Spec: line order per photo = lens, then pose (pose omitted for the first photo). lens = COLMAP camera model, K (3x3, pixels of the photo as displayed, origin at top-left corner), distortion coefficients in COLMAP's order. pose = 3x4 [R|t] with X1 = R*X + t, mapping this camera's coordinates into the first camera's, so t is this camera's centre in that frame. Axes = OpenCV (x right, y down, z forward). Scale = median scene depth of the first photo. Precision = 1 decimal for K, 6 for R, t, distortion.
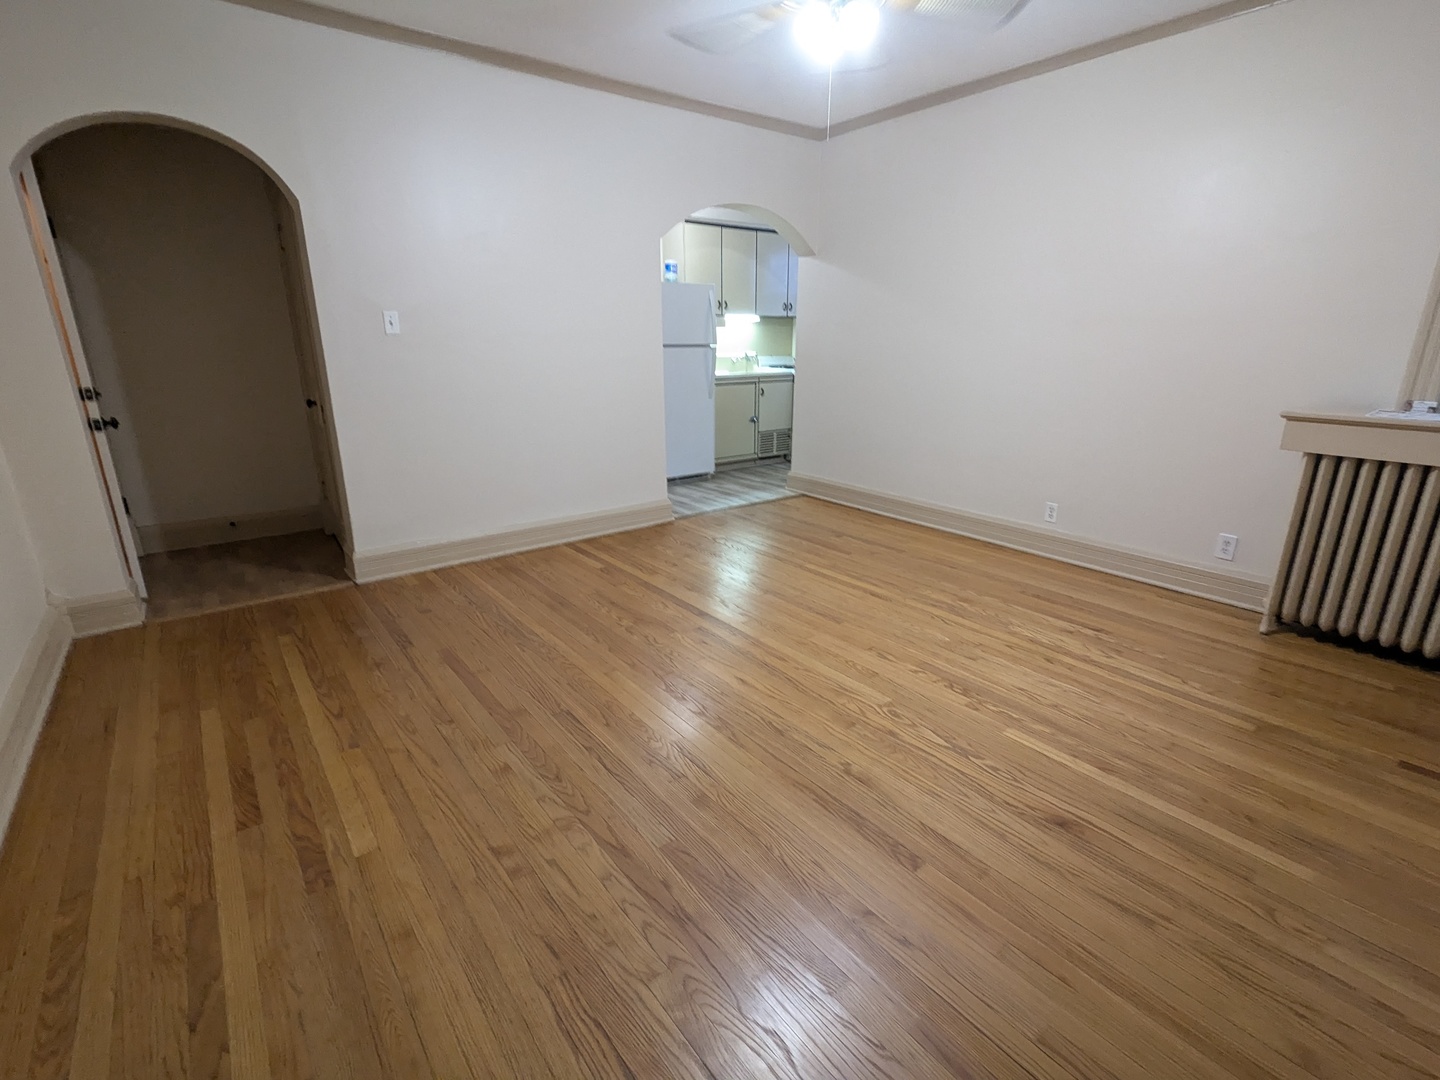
lens RADIAL K [[679.6, 0, 715.4], [0, 679.6, 551.9], [0, 0, 1]] dist [-0.003047, 0.002385]
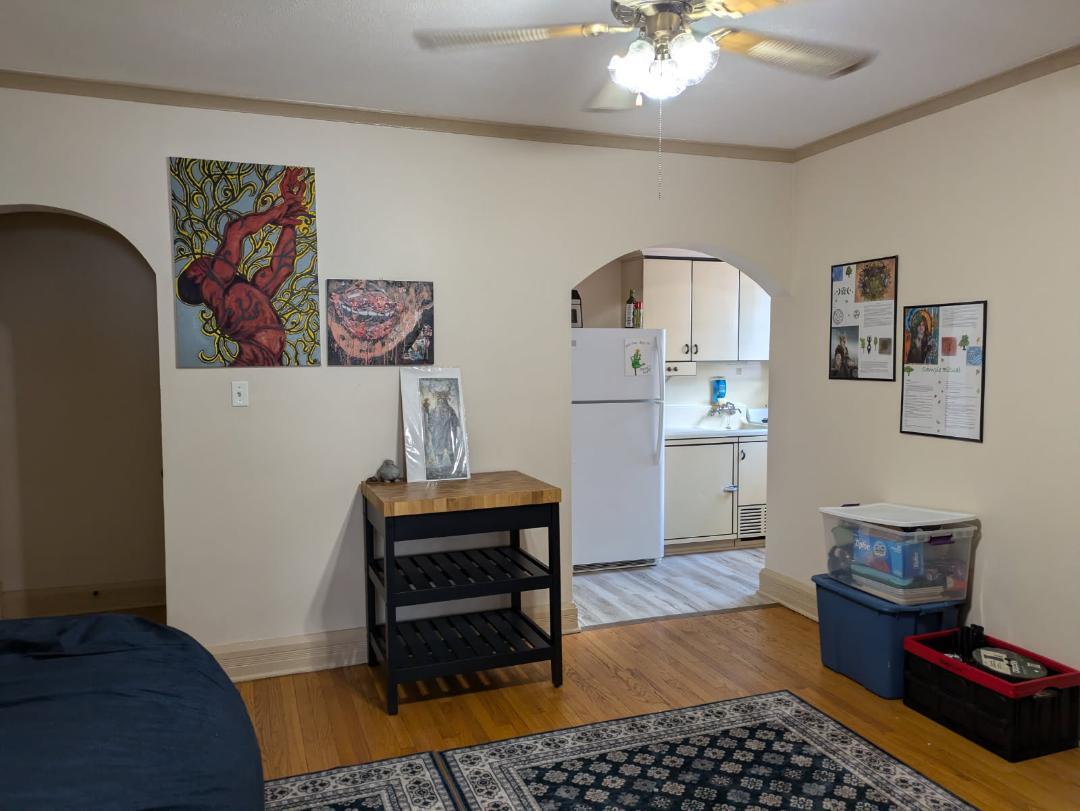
lens RADIAL K [[807.7, 0, 532.7], [0, 807.7, 405.4], [0, 0, 1]] dist [0.068007, -0.027529]
pose [[0.955204, 0.019786, -0.295285, 0.177615], [-0.089196, 0.970614, -0.223500, -0.097195], [0.282186, 0.239826, 0.928900, 0.091987]]
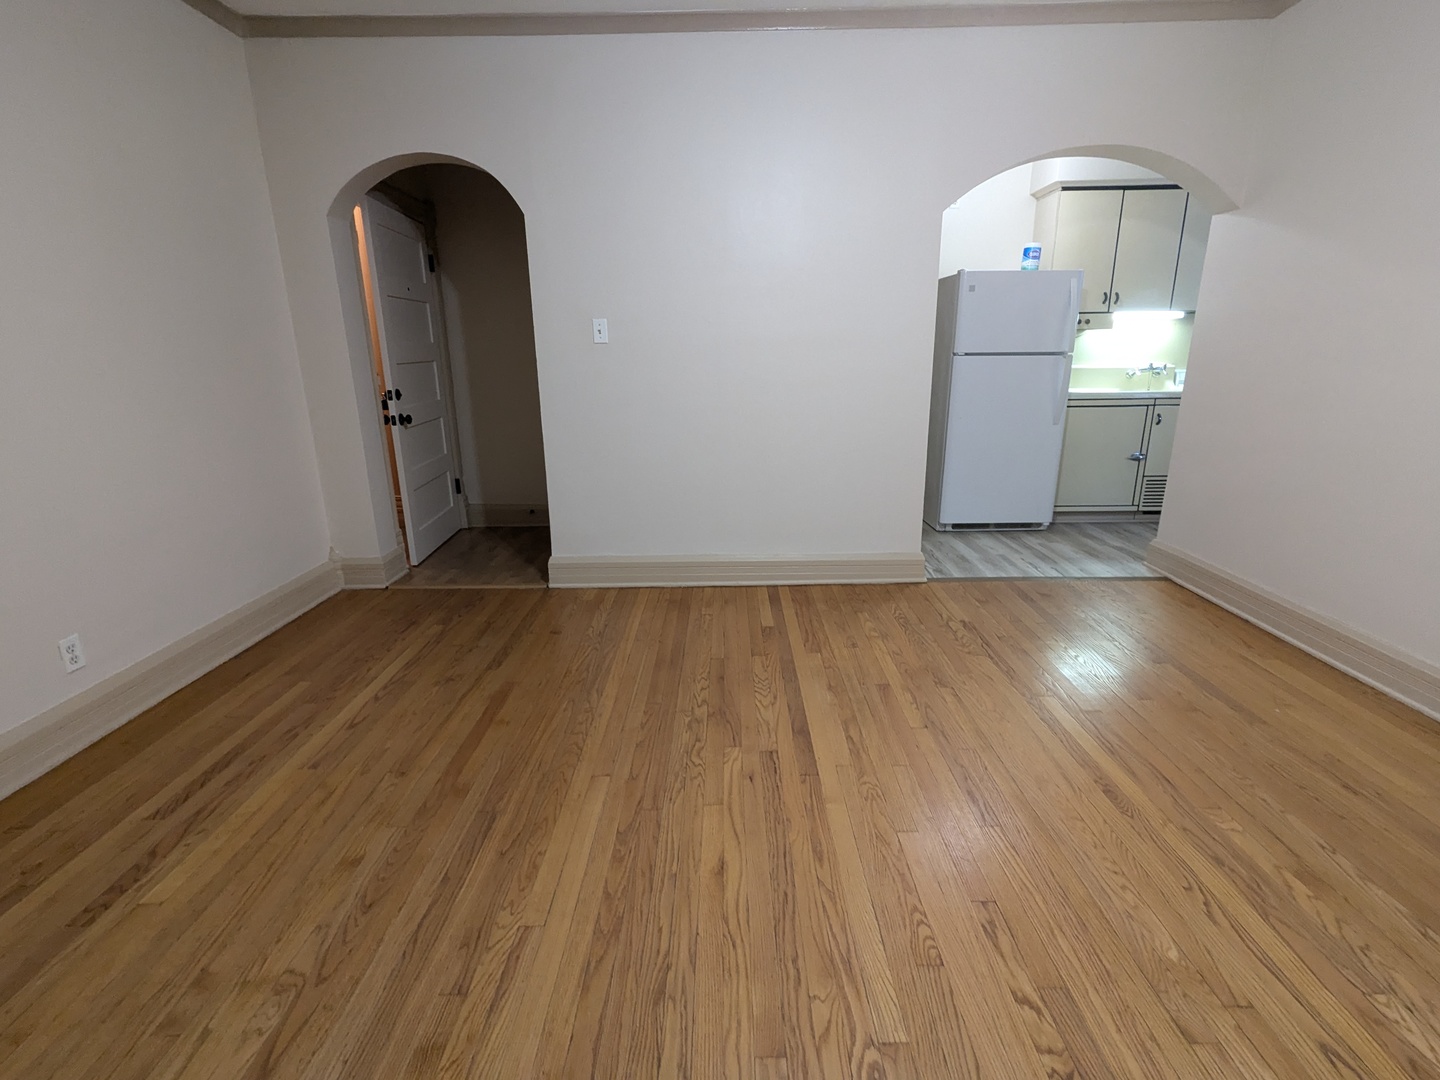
lens RADIAL K [[679.6, 0, 715.2], [0, 679.6, 544.0], [0, 0, 1]] dist [-0.003047, 0.002385]
pose [[0.786247, 0.160827, -0.596616, 0.233675], [-0.175847, 0.983848, 0.033472, -0.083376], [0.592363, 0.078596, 0.801828, 0.287153]]
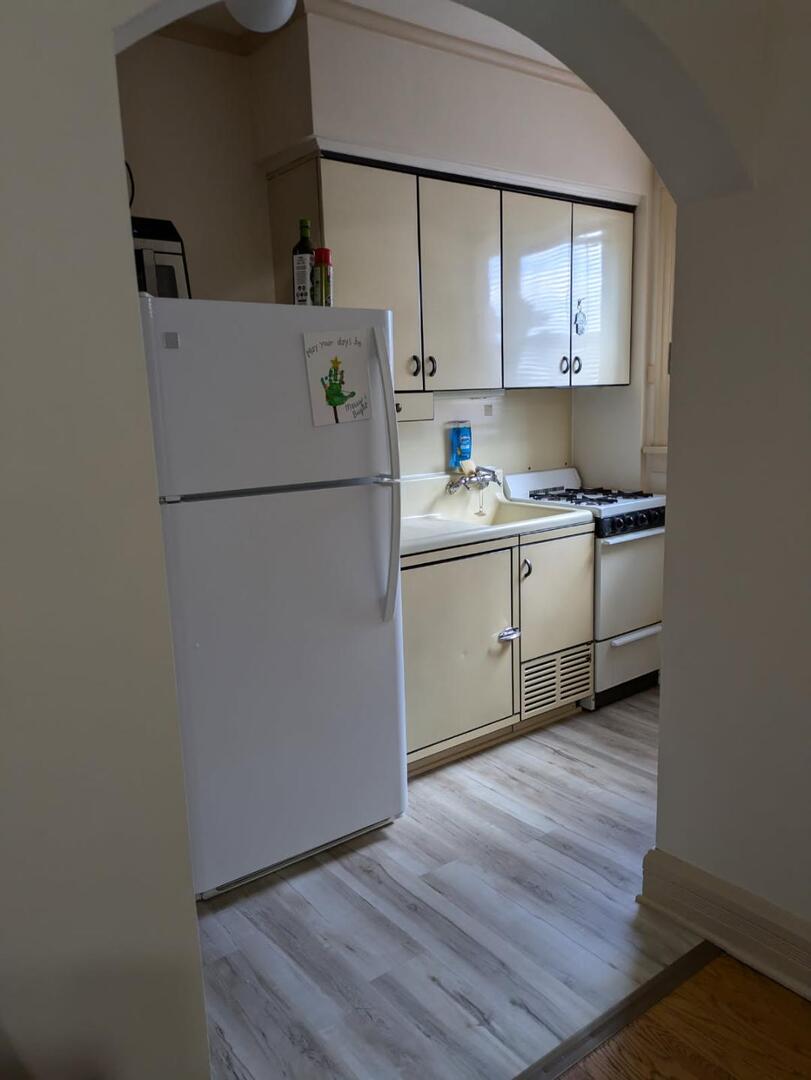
lens RADIAL K [[807.7, 0, 414.6], [0, 807.7, 541.7], [0, 0, 1]] dist [0.068007, -0.027529]
pose [[0.999456, -0.031225, 0.010659, -0.005369], [0.032358, 0.990754, -0.131758, -0.298491], [-0.006446, 0.132031, 0.991225, 0.813994]]
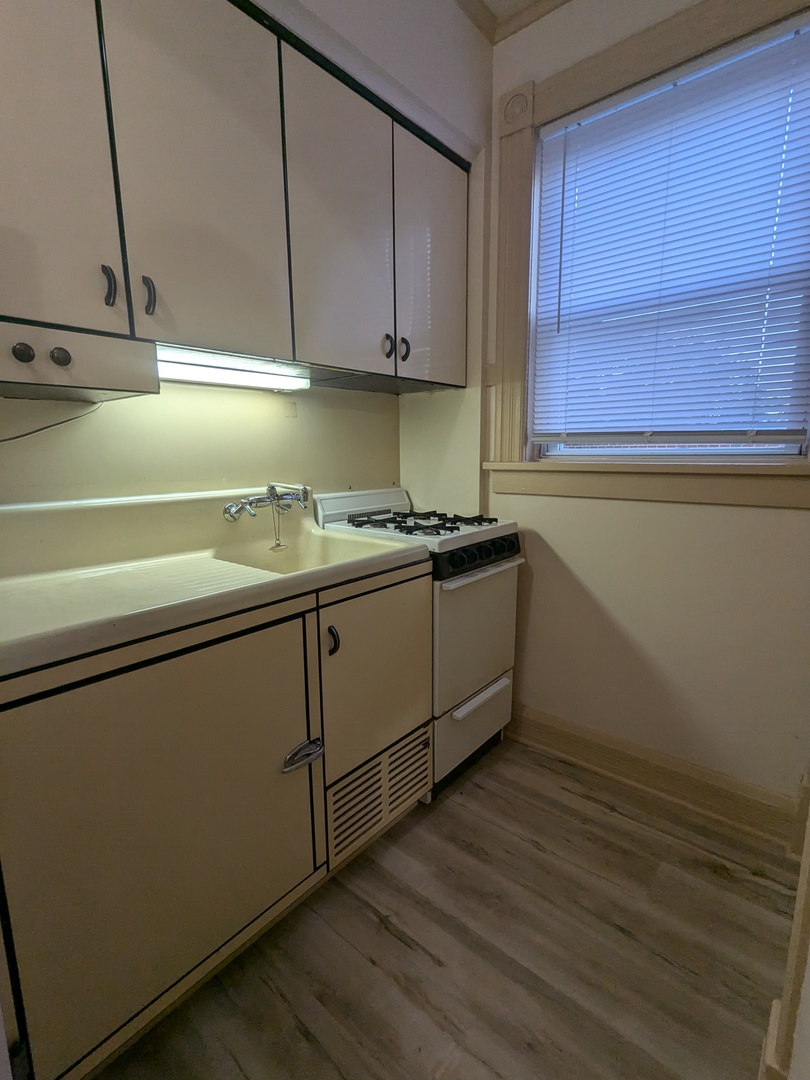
lens RADIAL K [[509.7, 0, 407.3], [0, 509.7, 535.0], [0, 0, 1]] dist [-0.003047, 0.002385]
pose [[0.975631, -0.044118, 0.214938, 0.090441], [0.074488, 0.987998, -0.135317, -0.390097], [-0.206389, 0.148030, 0.967208, 1.269937]]
